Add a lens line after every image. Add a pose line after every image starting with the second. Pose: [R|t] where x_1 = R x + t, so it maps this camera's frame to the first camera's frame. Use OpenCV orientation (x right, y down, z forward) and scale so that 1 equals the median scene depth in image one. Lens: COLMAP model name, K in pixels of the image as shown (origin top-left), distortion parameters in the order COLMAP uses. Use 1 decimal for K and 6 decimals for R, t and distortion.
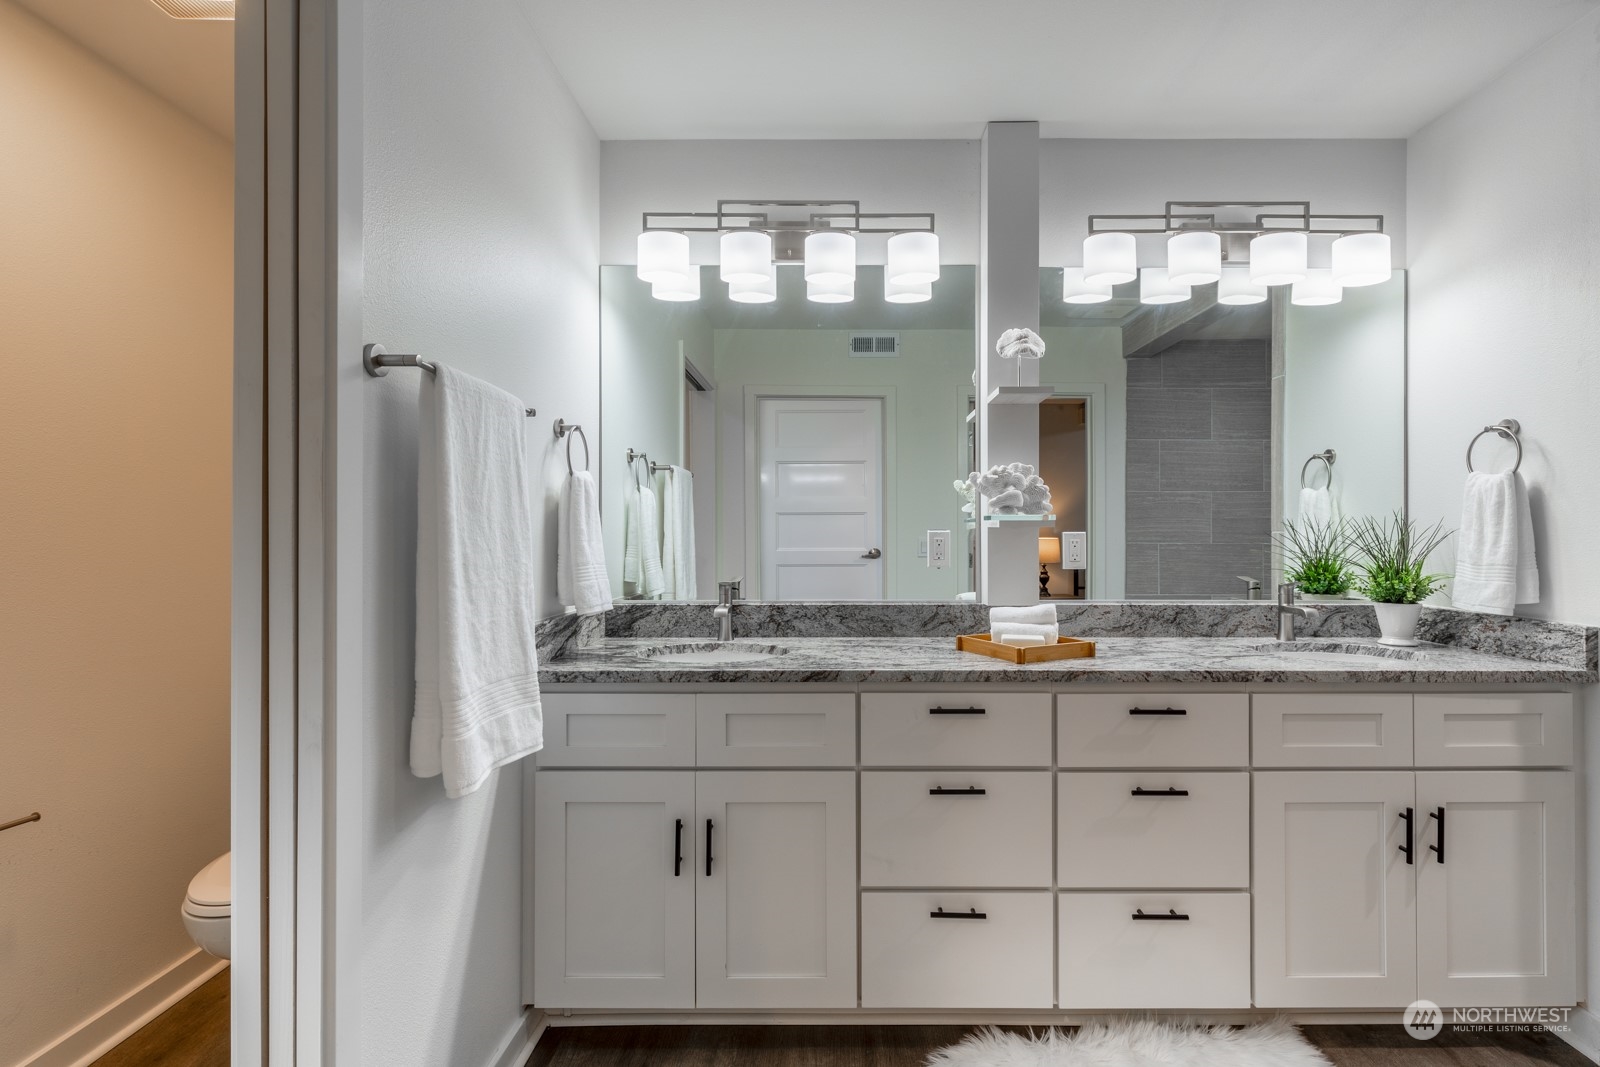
lens RADIAL K [[767.6, 0, 754.2], [0, 767.6, 538.3], [0, 0, 1]] dist [0.004626, -0.000508]
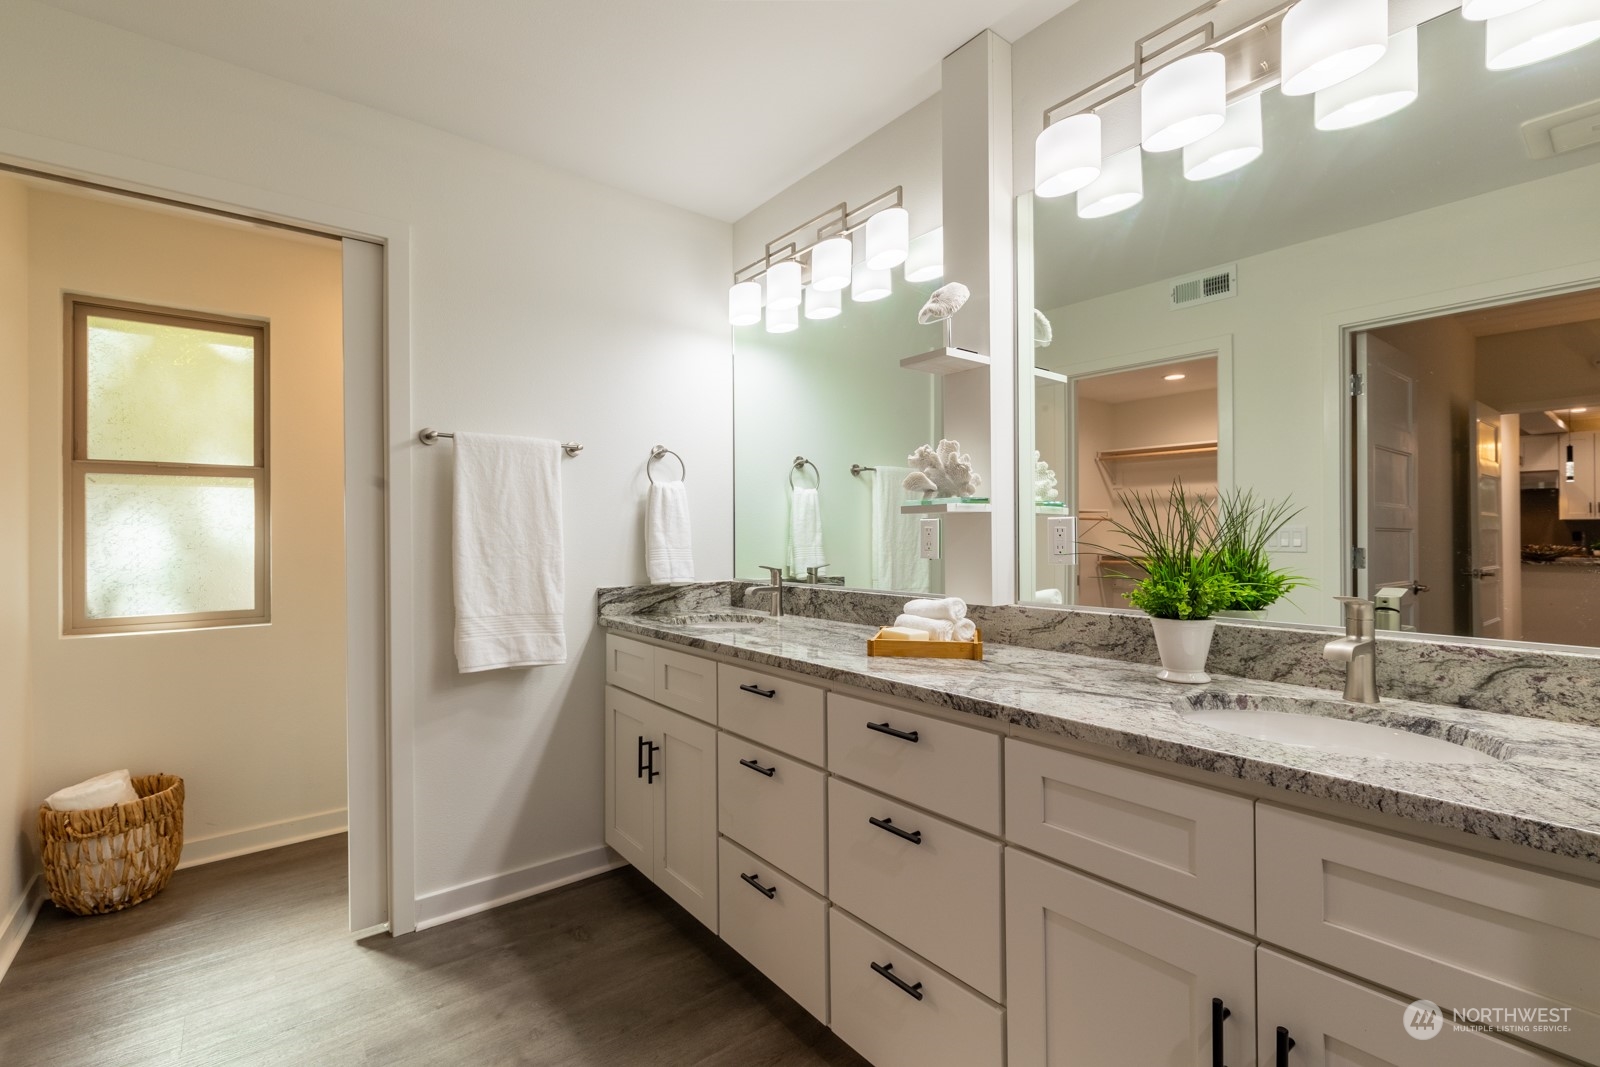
lens RADIAL K [[725.4, 0, 800.0], [0, 725.4, 533.5], [0, 0, 1]] dist [0.001463, 0.000159]
pose [[0.612390, -0.004669, -0.790542, 0.935834], [0.000811, 0.999986, -0.005278, 0.013865], [0.790555, 0.002591, 0.612385, 0.381019]]
